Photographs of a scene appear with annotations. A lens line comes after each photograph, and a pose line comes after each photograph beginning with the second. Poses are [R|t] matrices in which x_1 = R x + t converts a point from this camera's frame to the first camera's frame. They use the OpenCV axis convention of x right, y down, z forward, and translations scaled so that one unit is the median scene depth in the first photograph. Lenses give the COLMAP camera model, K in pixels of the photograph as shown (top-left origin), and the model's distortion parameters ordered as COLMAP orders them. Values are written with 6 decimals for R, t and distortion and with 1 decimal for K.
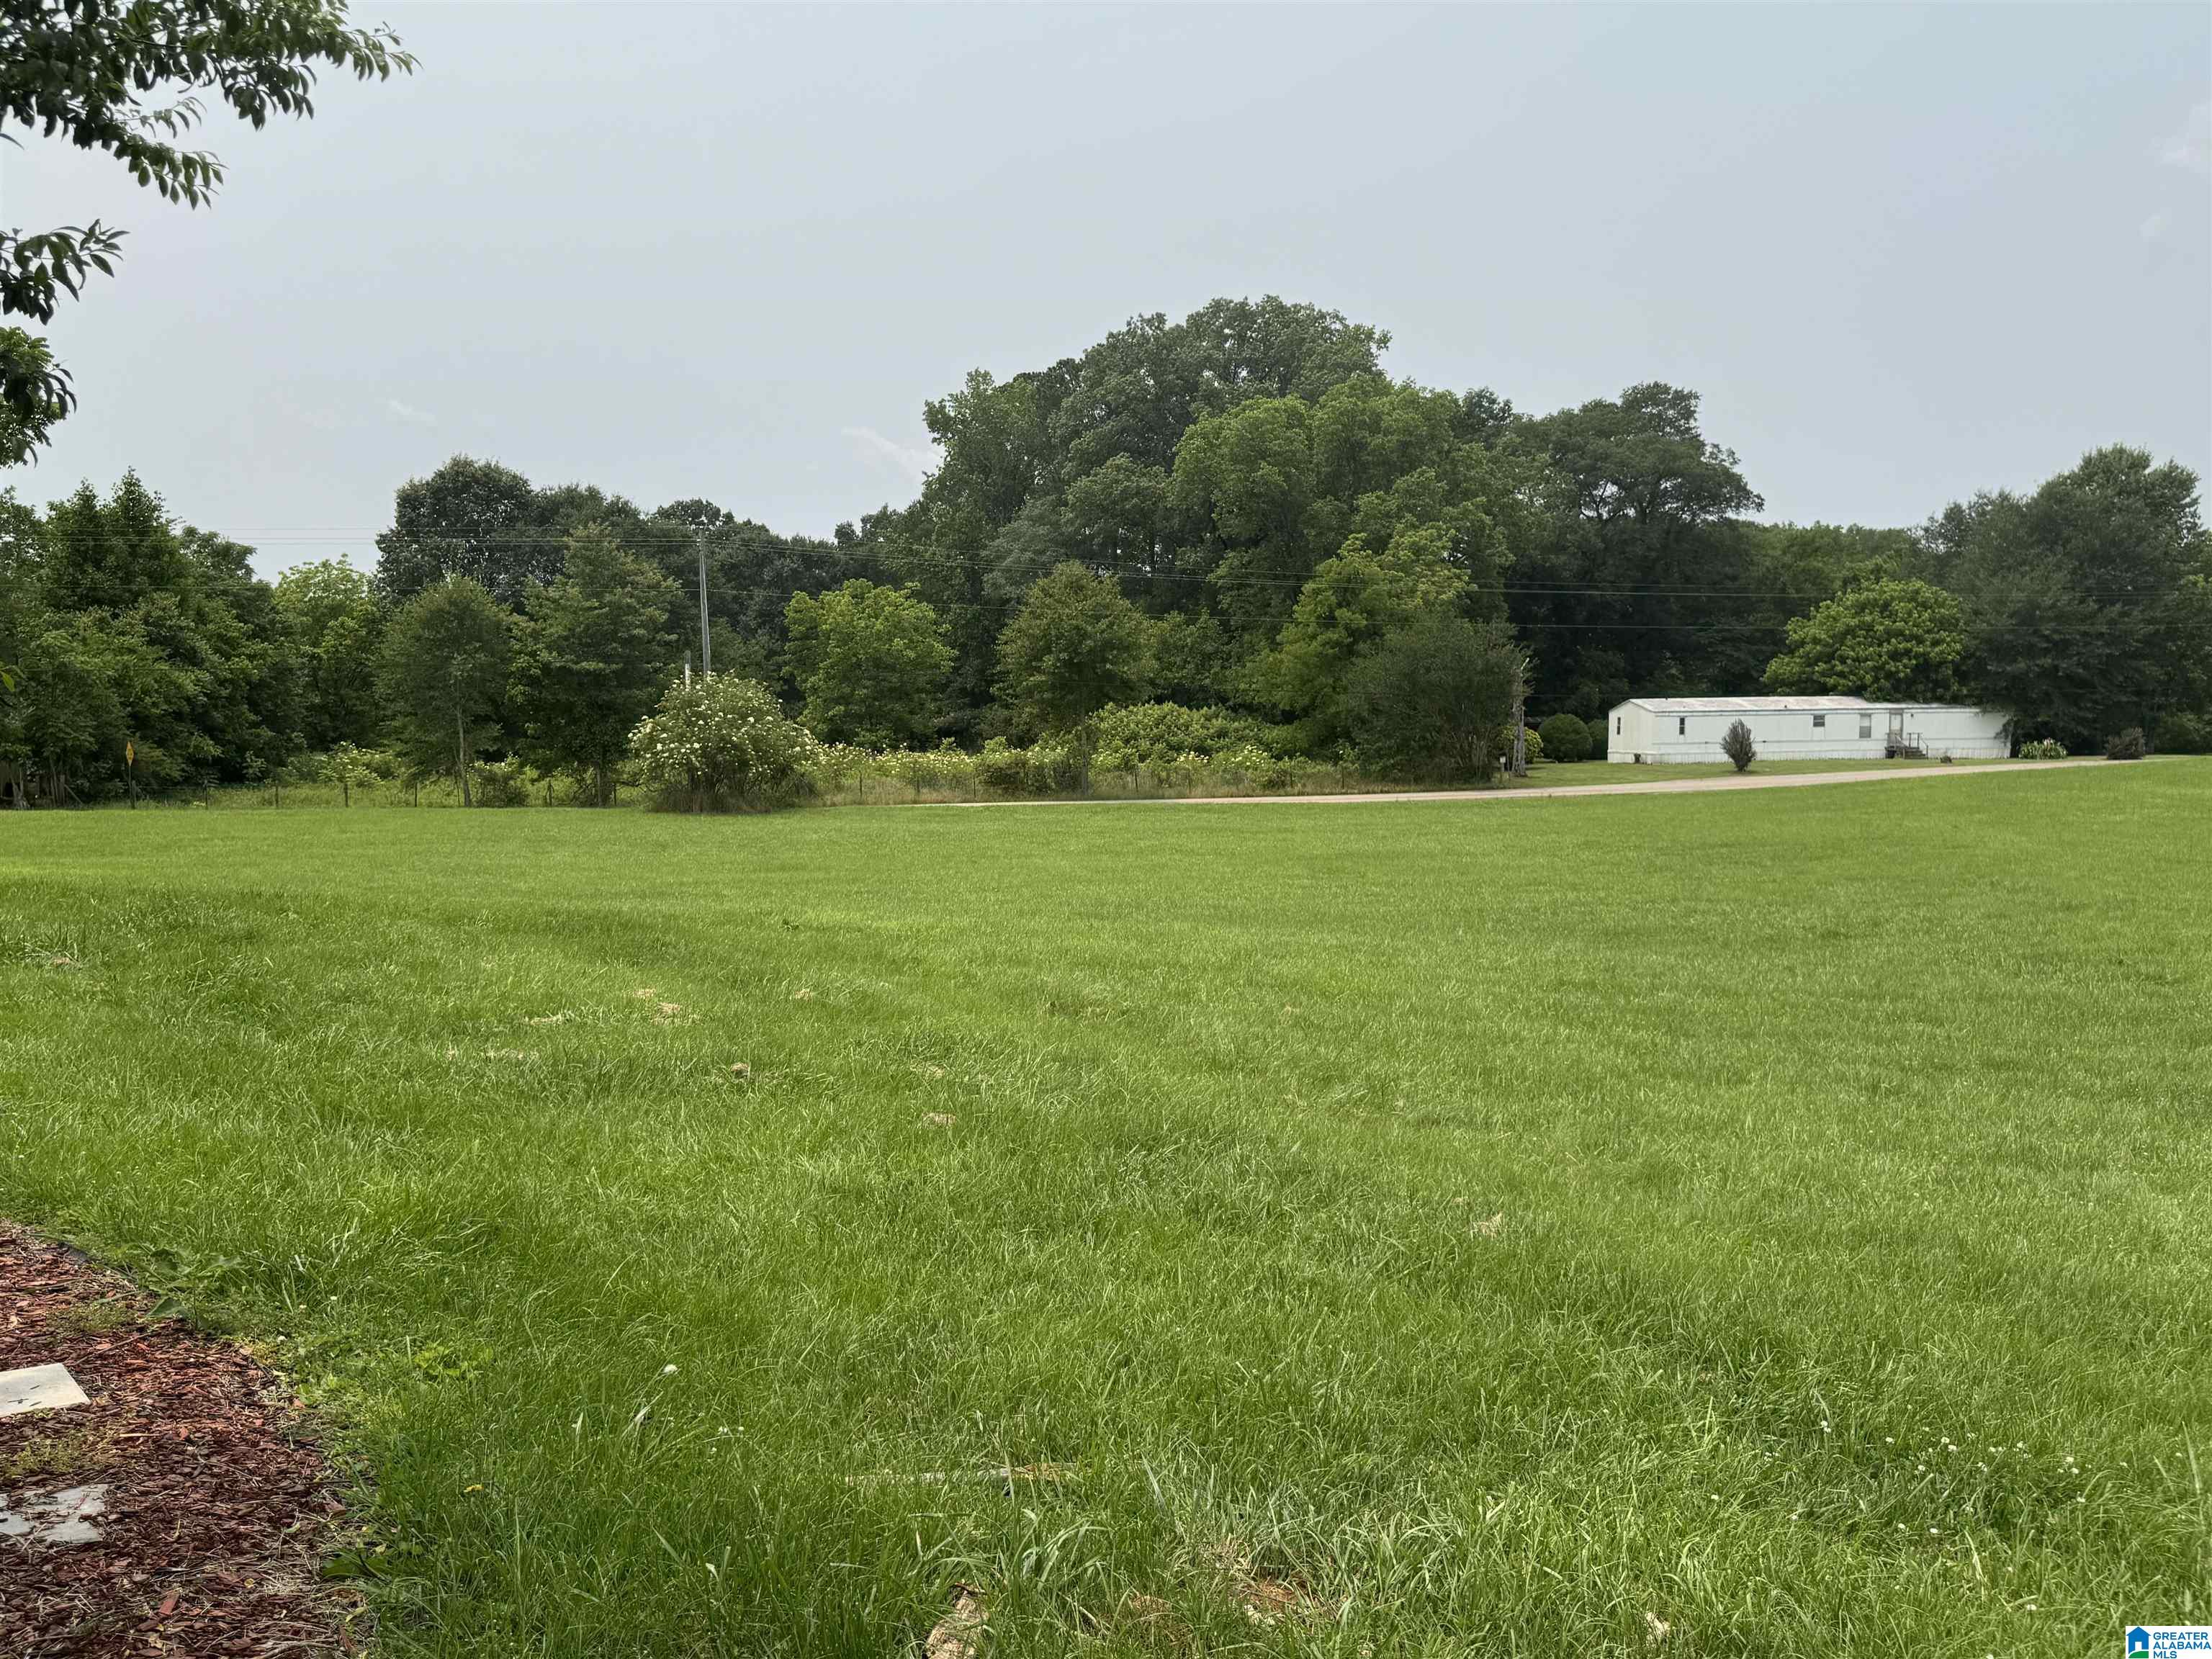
lens RADIAL K [[1734.1, 0, 1106.5], [0, 1734.1, 834.9], [0, 0, 1]] dist [-0.001414, -0.005188]
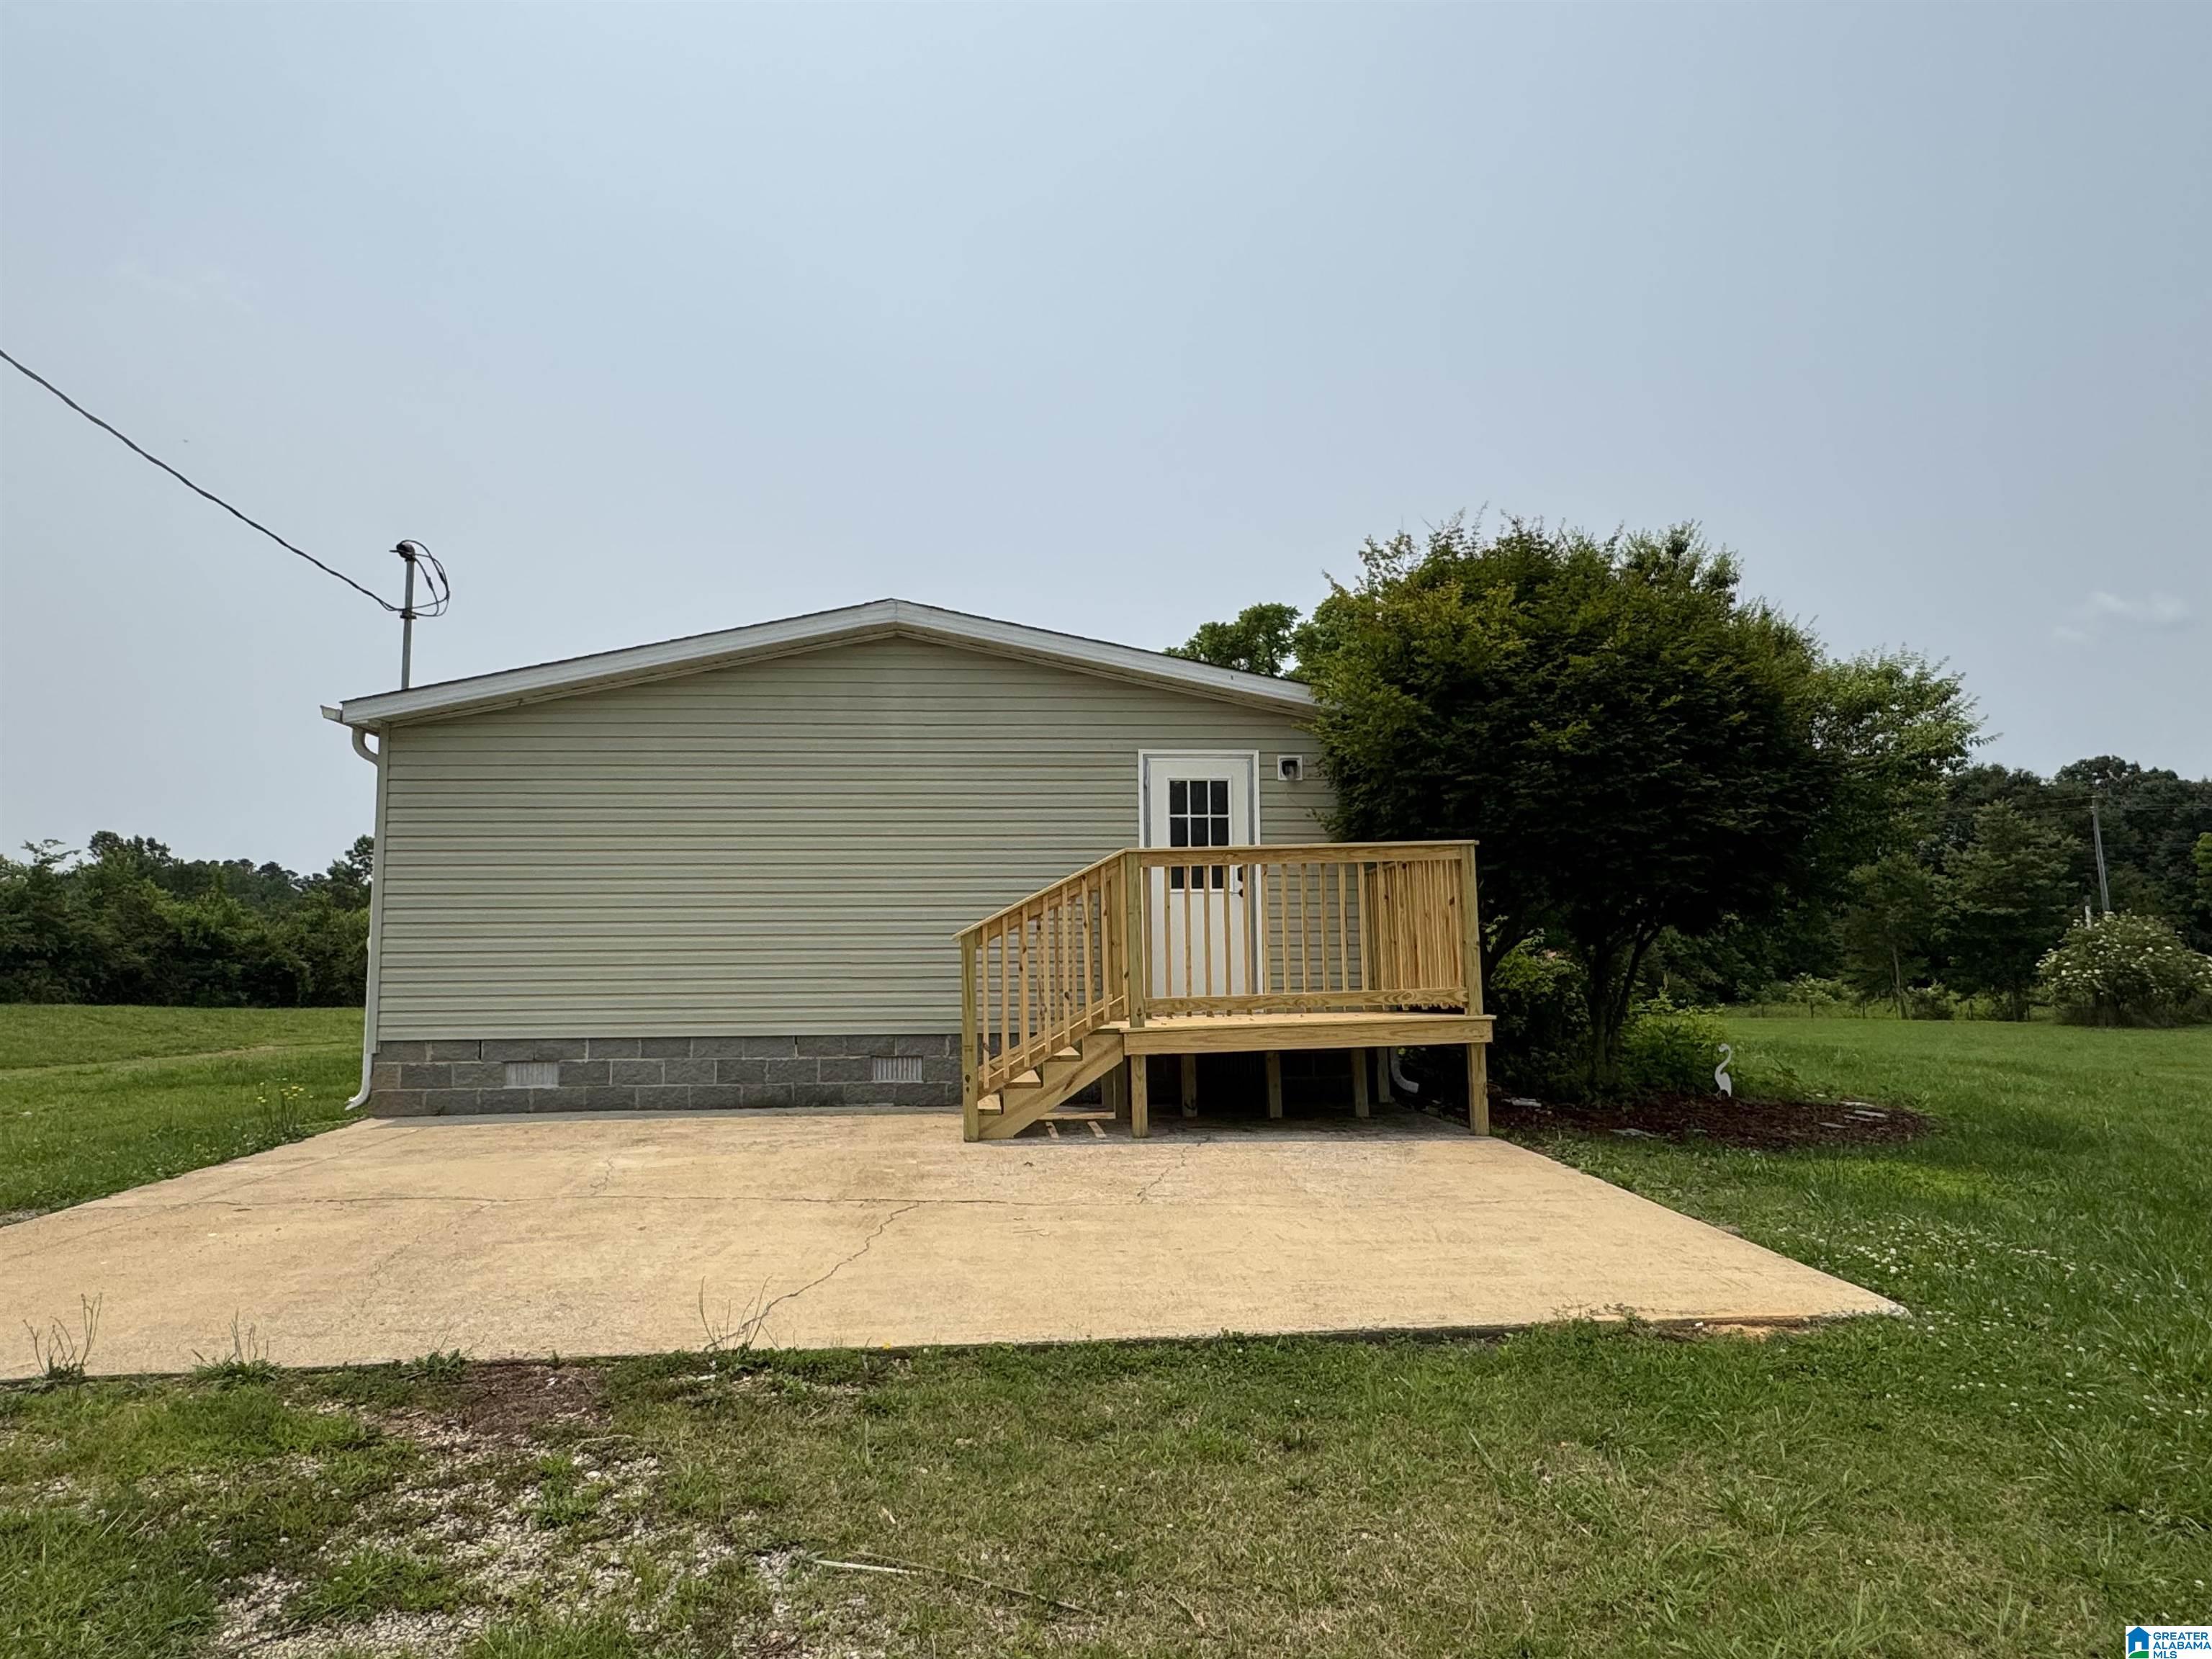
lens RADIAL K [[1446.4, 0, 1104.8], [0, 1446.4, 833.7], [0, 0, 1]] dist [-0.012250, -0.010138]
pose [[0.660528, -0.082210, -0.746287, 0.061058], [-0.031316, 0.990105, -0.136786, 0.012026], [0.750148, 0.113722, 0.651418, -0.192526]]
